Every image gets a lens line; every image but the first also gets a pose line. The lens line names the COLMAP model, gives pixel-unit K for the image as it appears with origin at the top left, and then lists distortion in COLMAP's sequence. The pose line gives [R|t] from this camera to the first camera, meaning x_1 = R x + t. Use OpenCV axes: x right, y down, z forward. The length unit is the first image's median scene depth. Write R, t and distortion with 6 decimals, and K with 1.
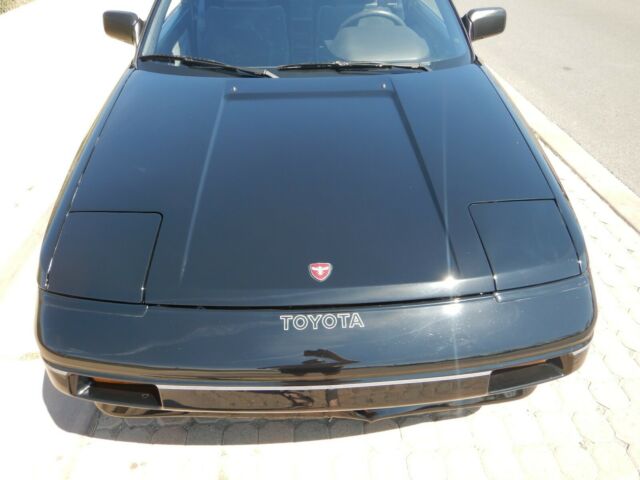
lens RADIAL K [[457.1, 0, 319.0], [0, 457.1, 240.1], [0, 0, 1]] dist [0.008937, 0.002332]
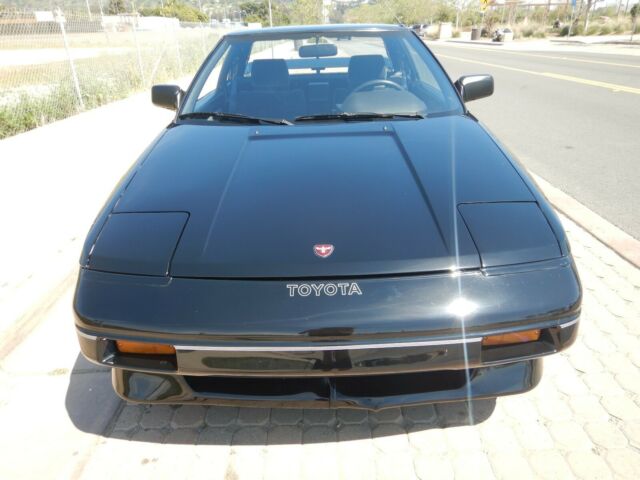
lens RADIAL K [[457.1, 0, 319.2], [0, 457.1, 236.6], [0, 0, 1]] dist [0.008937, 0.002332]
pose [[0.998611, -0.006508, -0.052277, 0.038702], [-0.005232, 0.975180, -0.221353, 0.212670], [0.052420, 0.221319, 0.973792, -0.083181]]
